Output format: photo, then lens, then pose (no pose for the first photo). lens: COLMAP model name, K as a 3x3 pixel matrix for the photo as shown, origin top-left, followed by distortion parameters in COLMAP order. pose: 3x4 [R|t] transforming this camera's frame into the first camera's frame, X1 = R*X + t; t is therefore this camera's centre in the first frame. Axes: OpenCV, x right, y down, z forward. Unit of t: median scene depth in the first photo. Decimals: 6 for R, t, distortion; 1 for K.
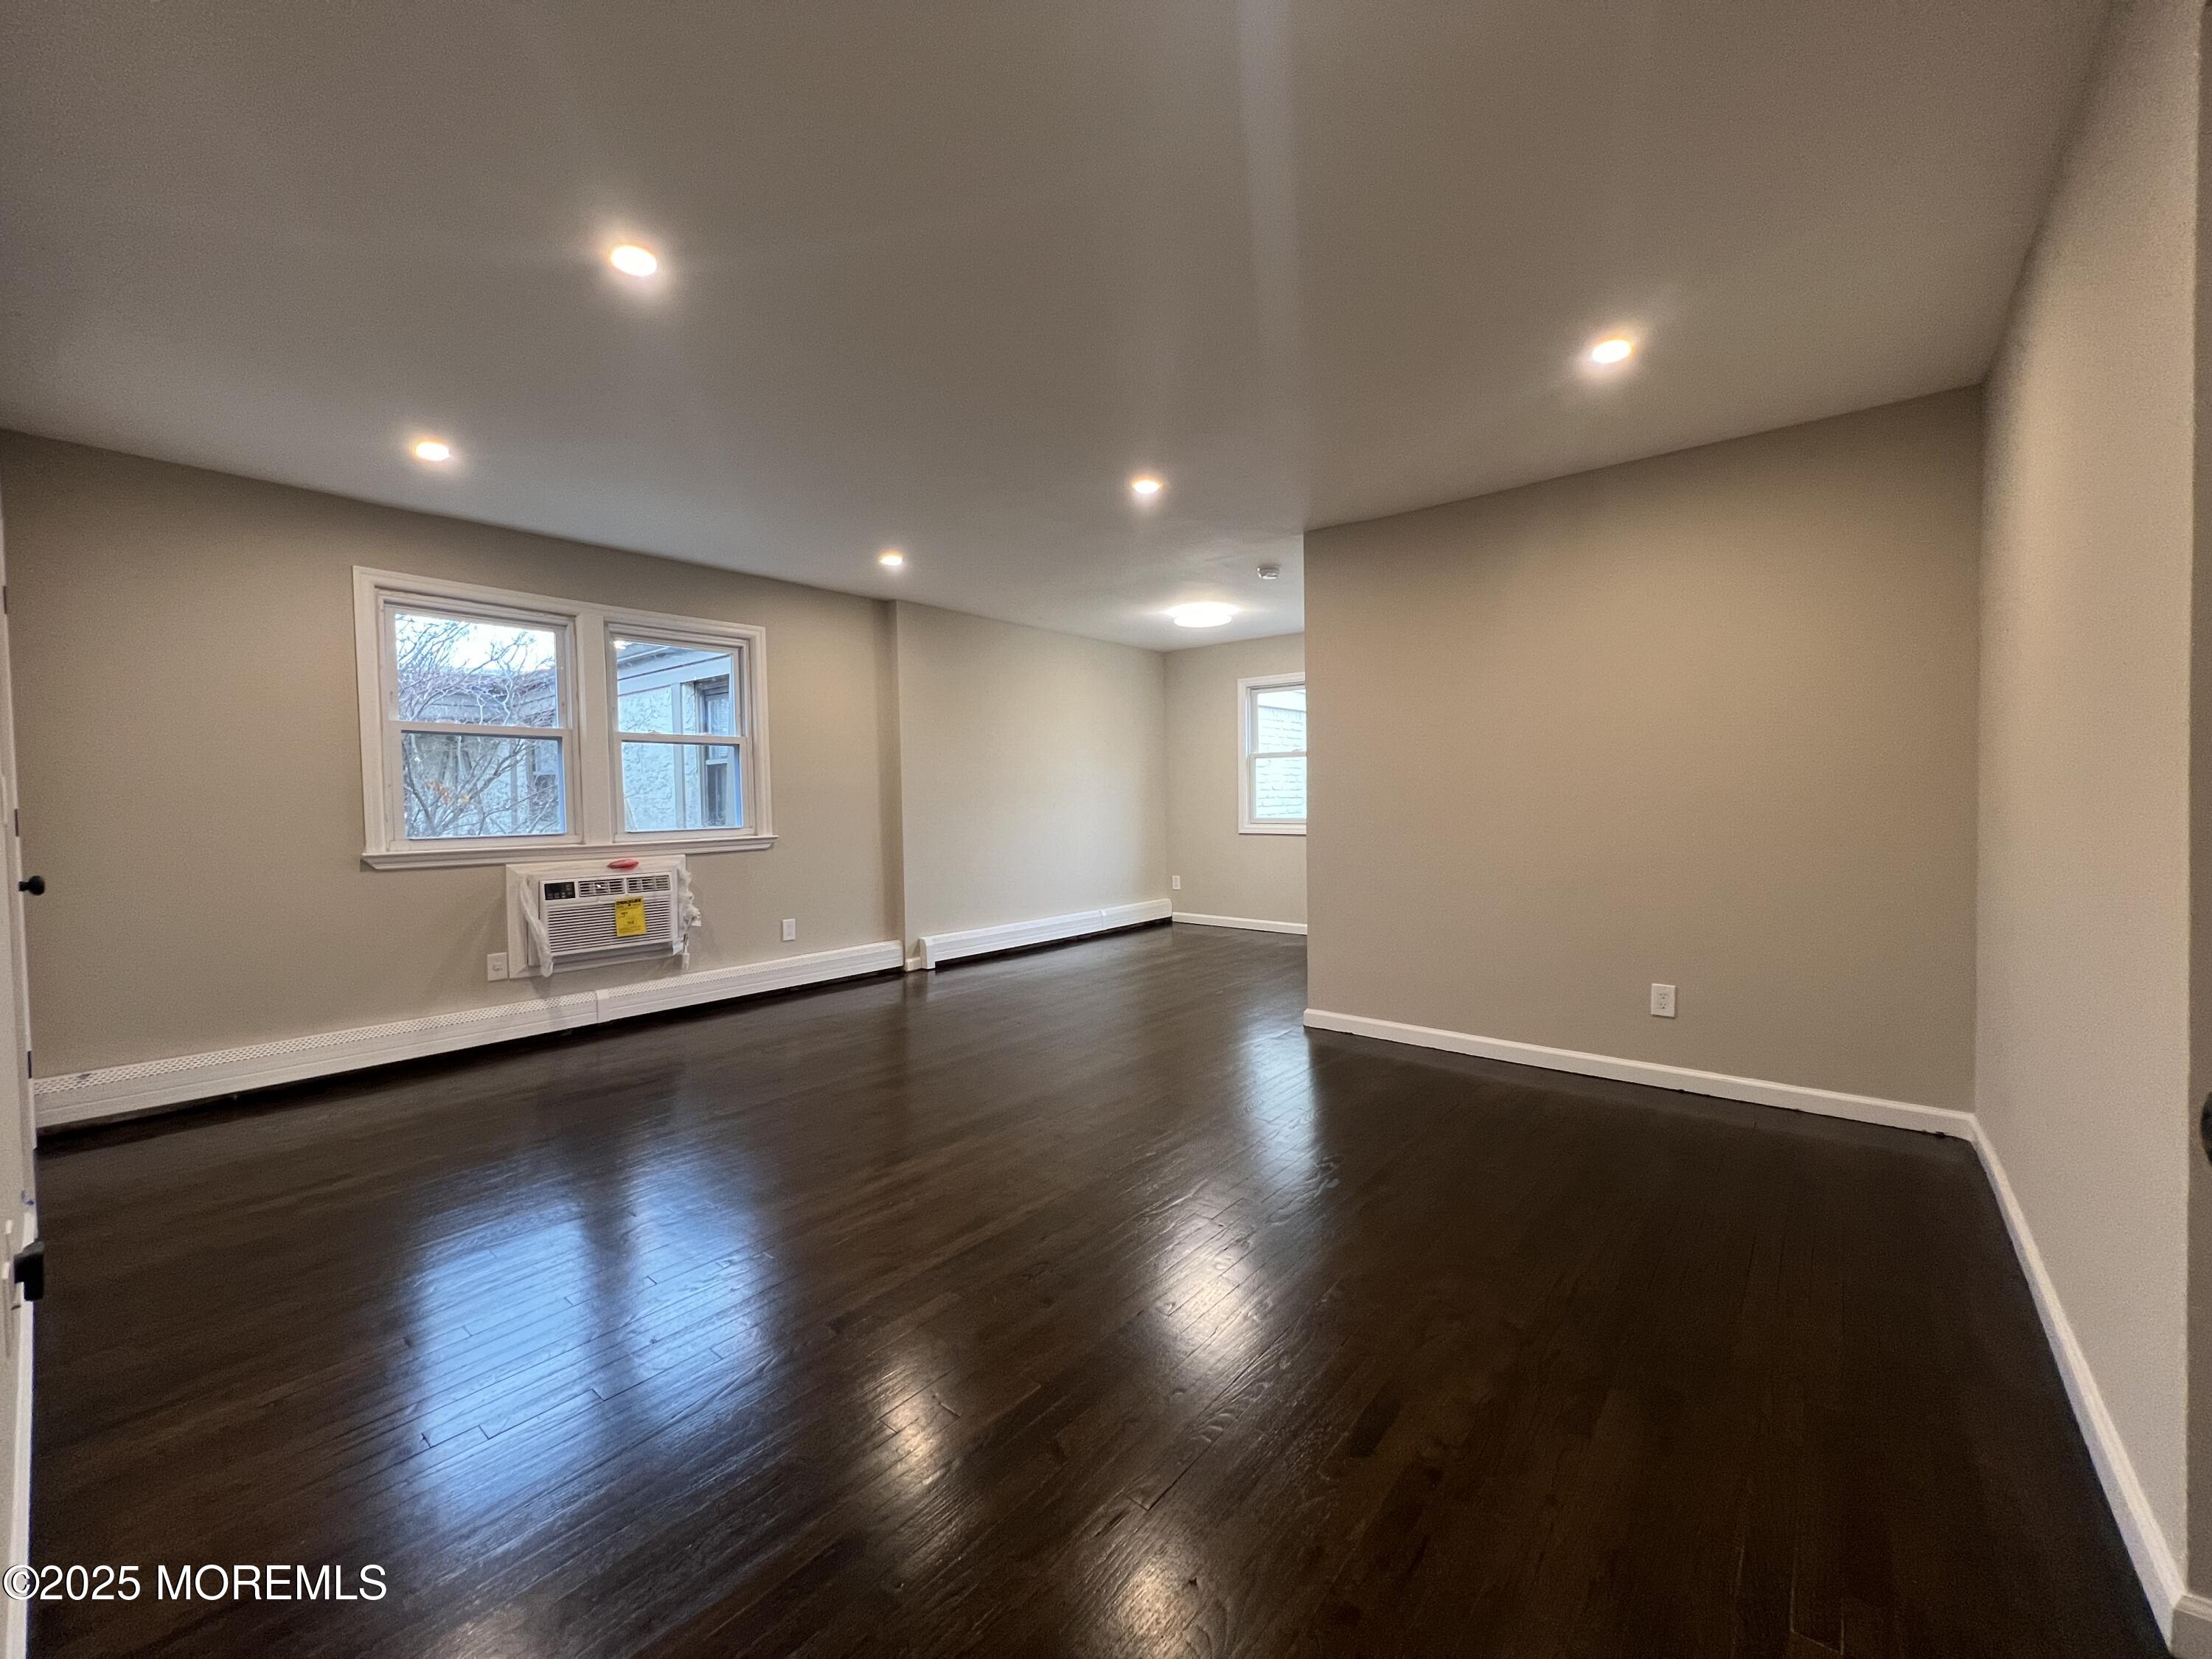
lens RADIAL K [[888.3, 0, 1106.0], [0, 888.3, 829.5], [0, 0, 1]] dist [0.000502, -0.000233]
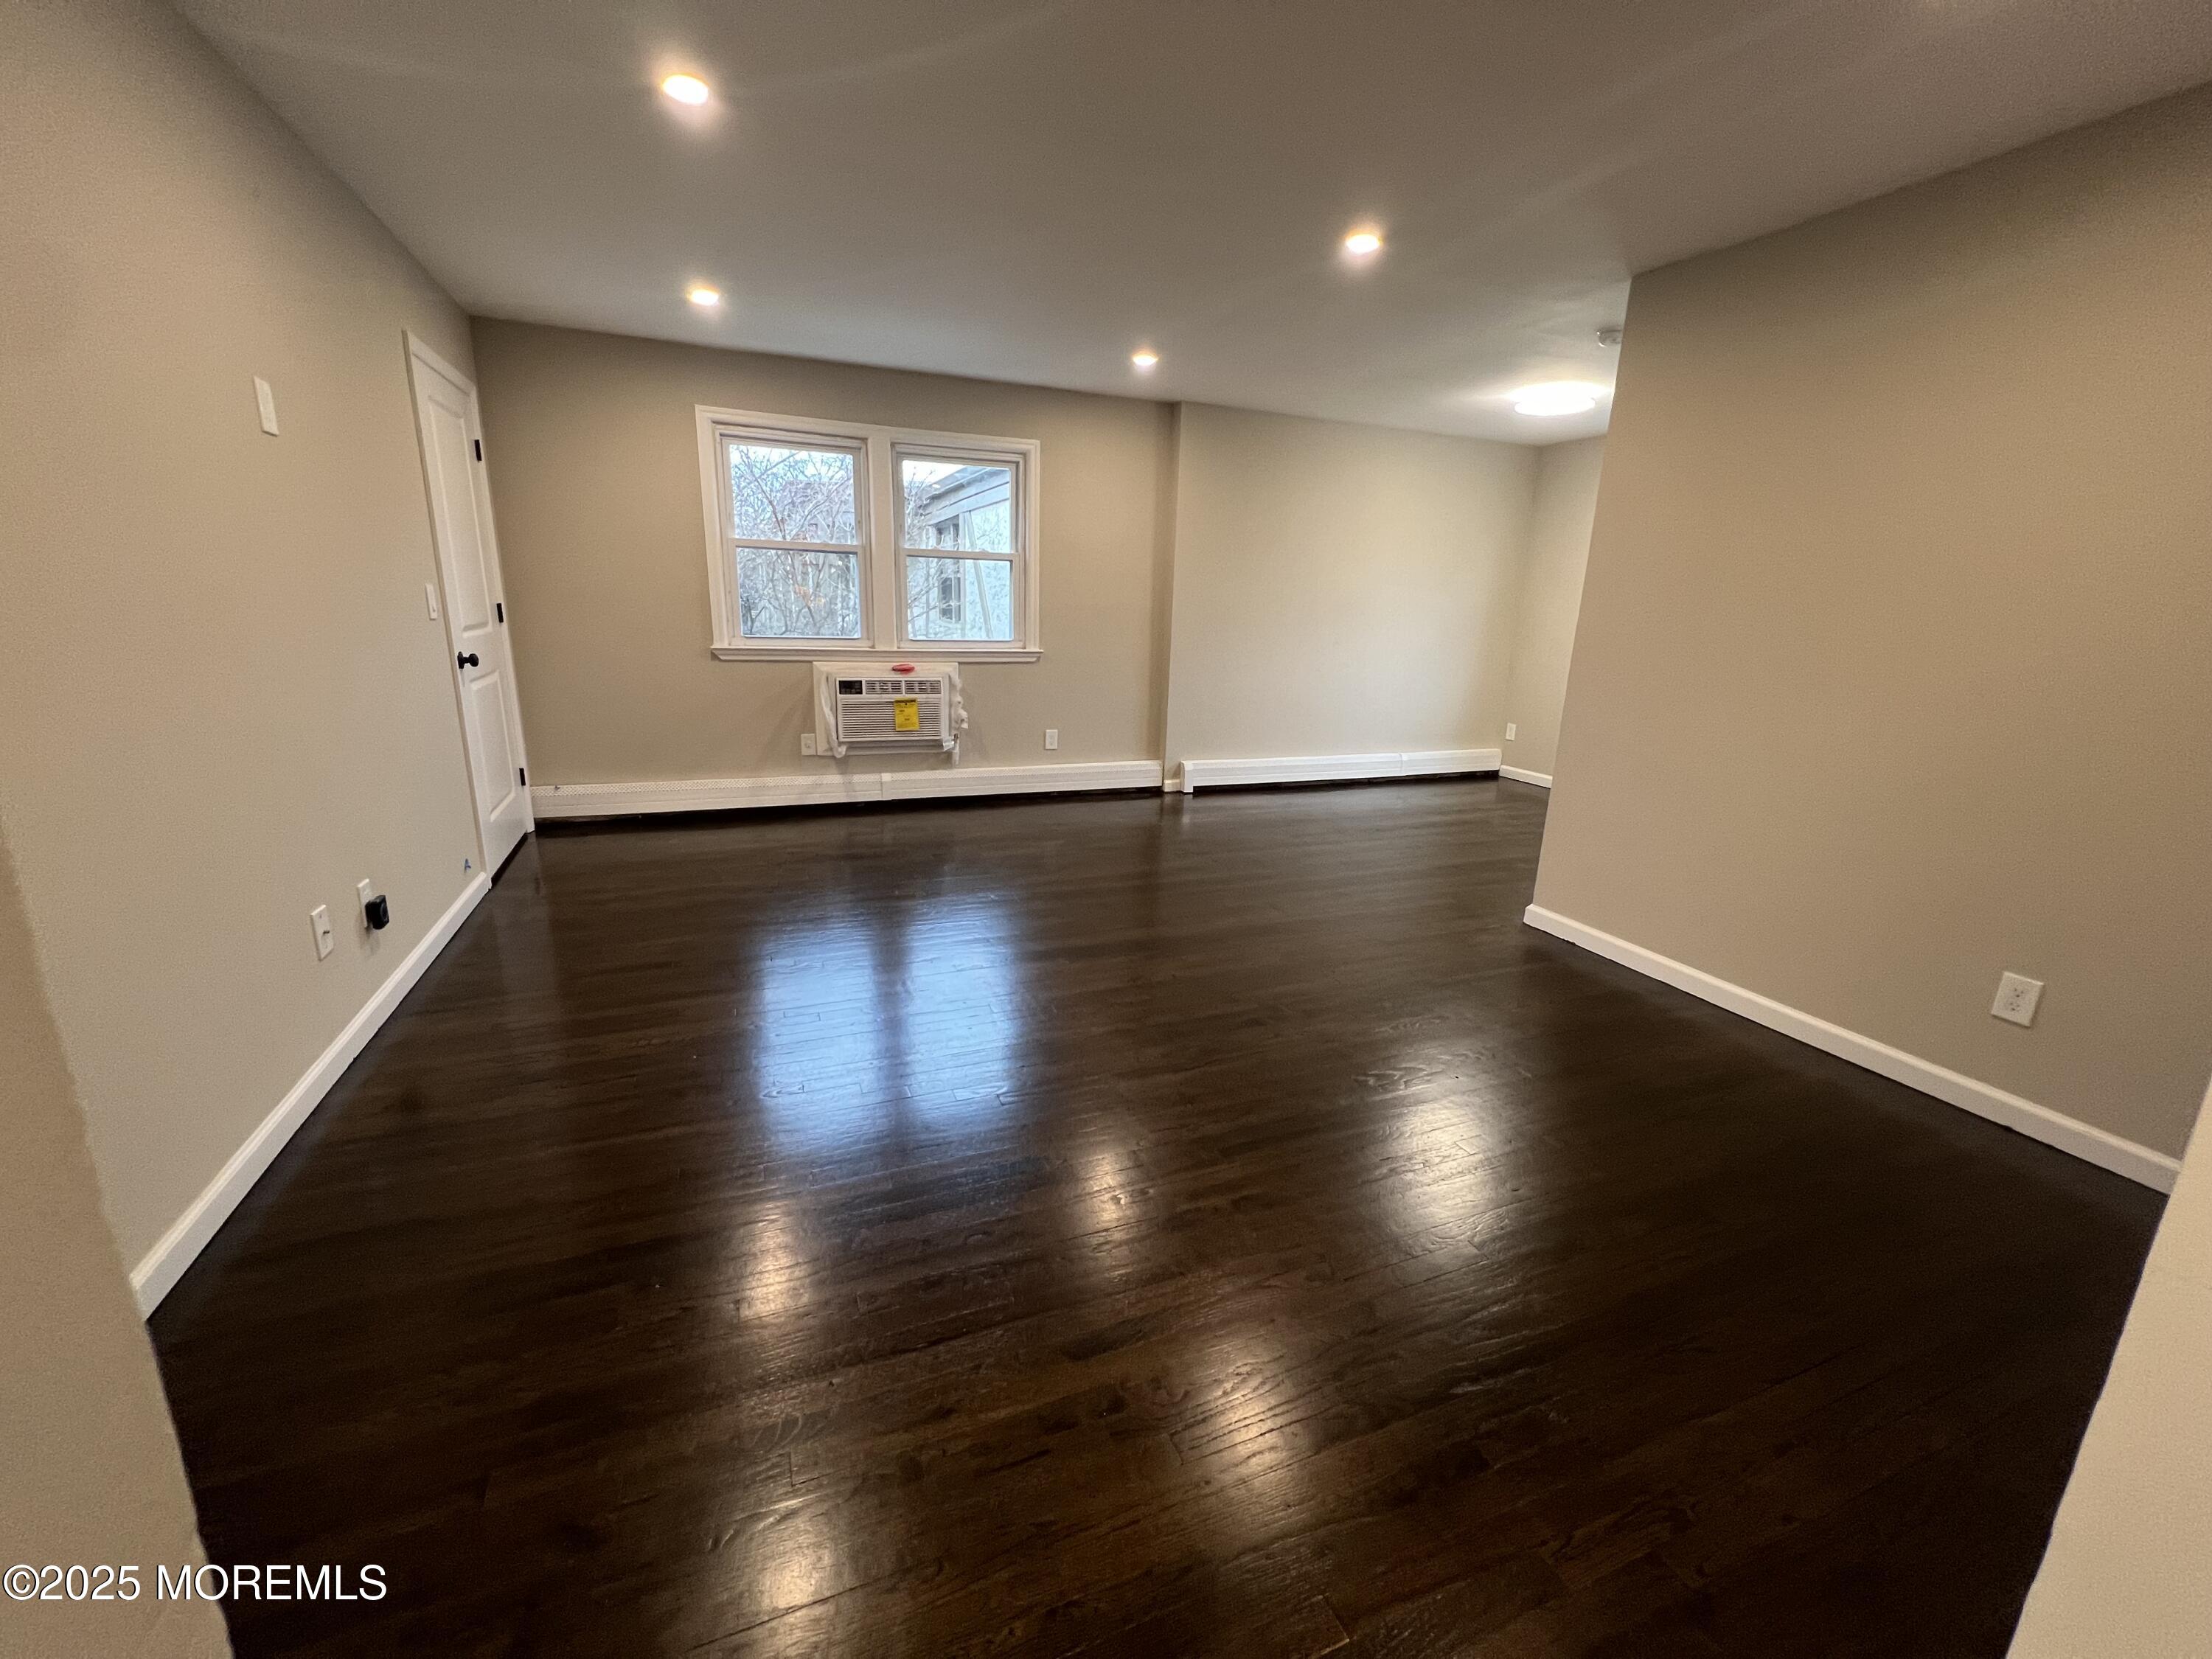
lens RADIAL K [[888.3, 0, 1106.0], [0, 888.3, 829.5], [0, 0, 1]] dist [0.000502, -0.000233]
pose [[0.880341, 0.158421, -0.447106, 0.230550], [-0.060388, 0.972342, 0.225622, -0.032320], [0.470482, -0.171624, 0.865558, 0.089623]]
